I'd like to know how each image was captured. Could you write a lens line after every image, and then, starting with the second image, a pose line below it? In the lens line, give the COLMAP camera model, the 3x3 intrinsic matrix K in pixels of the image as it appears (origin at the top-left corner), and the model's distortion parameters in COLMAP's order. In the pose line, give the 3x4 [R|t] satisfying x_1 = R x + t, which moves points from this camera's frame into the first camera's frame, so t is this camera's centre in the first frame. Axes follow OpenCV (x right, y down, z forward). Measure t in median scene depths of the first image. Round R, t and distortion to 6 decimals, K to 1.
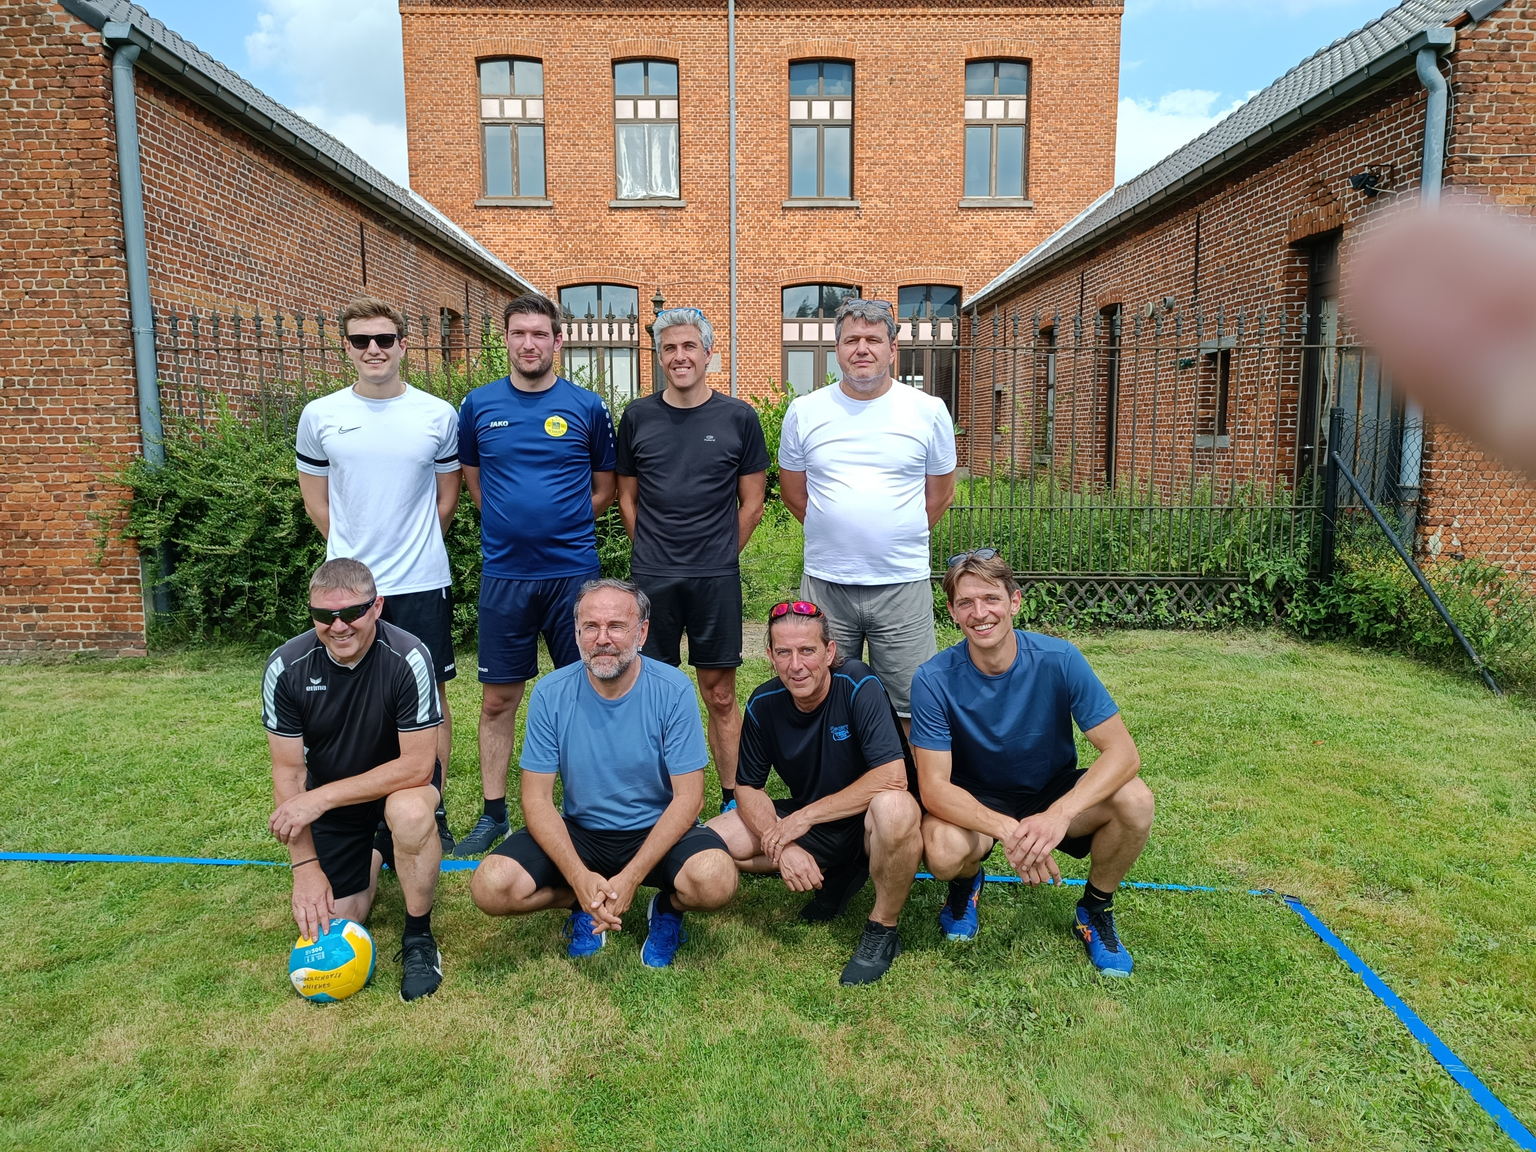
lens RADIAL K [[1120.2, 0, 757.2], [0, 1120.2, 574.7], [0, 0, 1]] dist [0.041873, -0.050011]
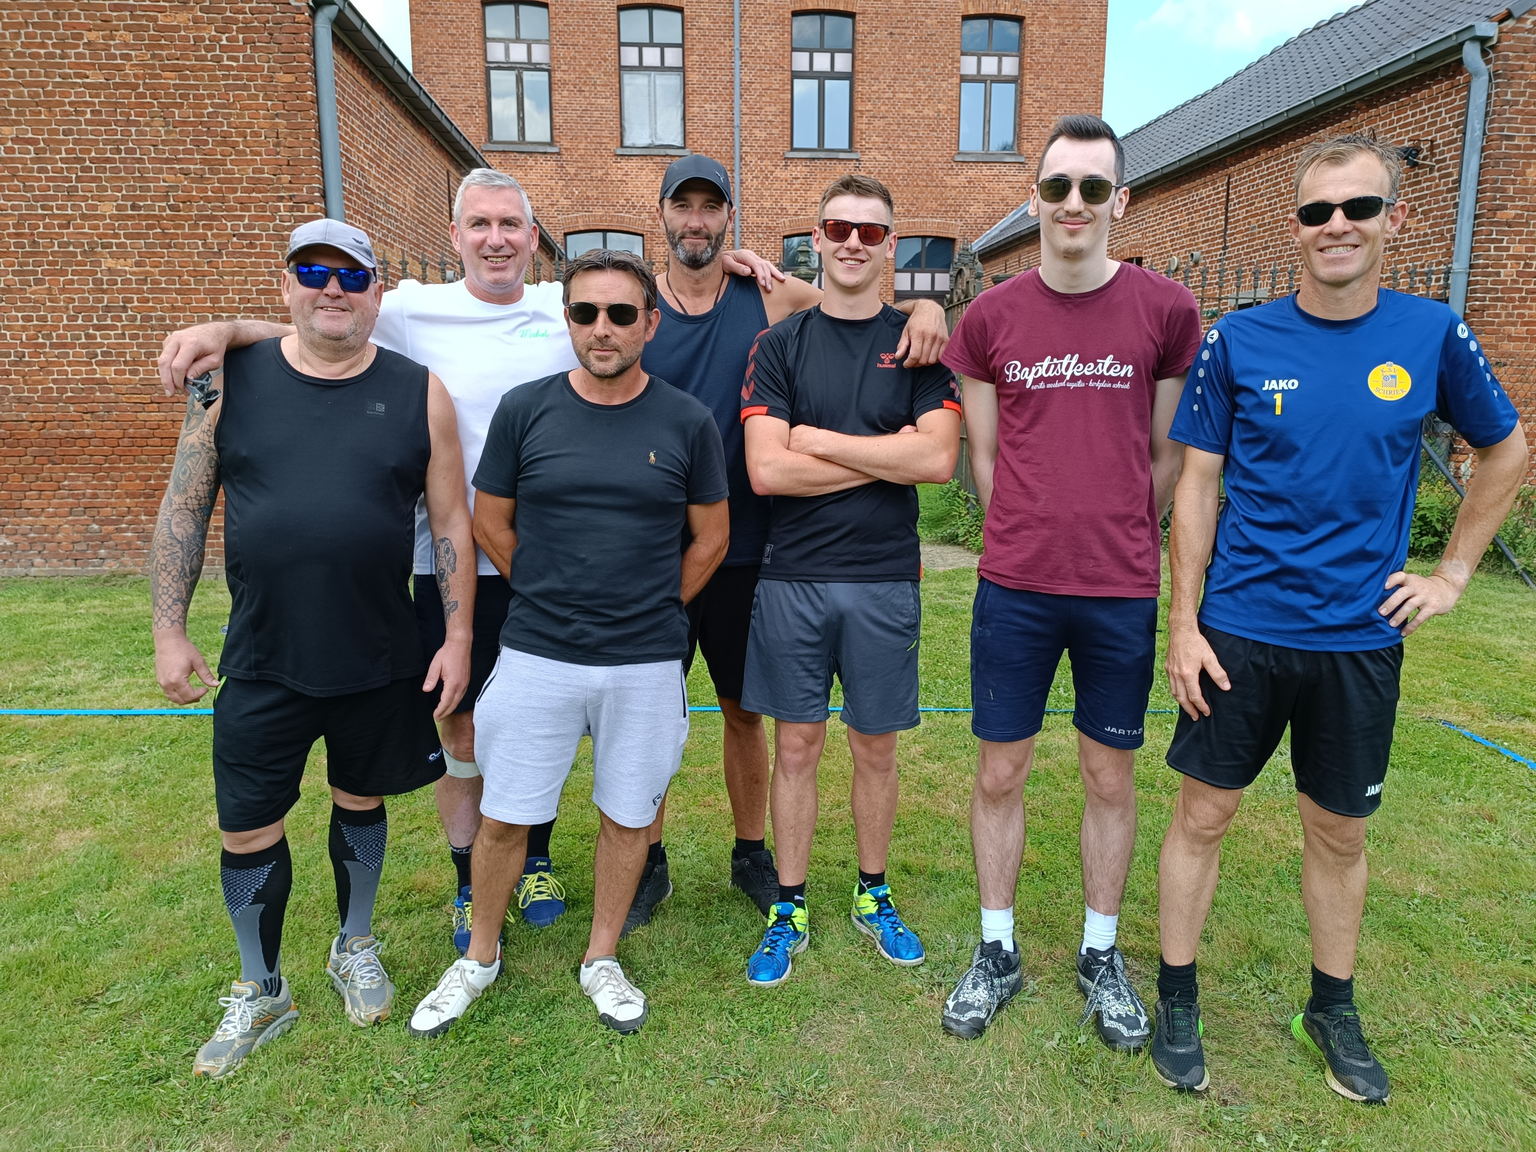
lens RADIAL K [[1120.2, 0, 773.6], [0, 1120.2, 572.8], [0, 0, 1]] dist [0.041873, -0.050011]
pose [[0.997795, -0.004804, 0.066193, -0.117042], [0.002088, 0.999155, 0.041044, 0.017855], [-0.066334, -0.040815, 0.996962, -0.074128]]
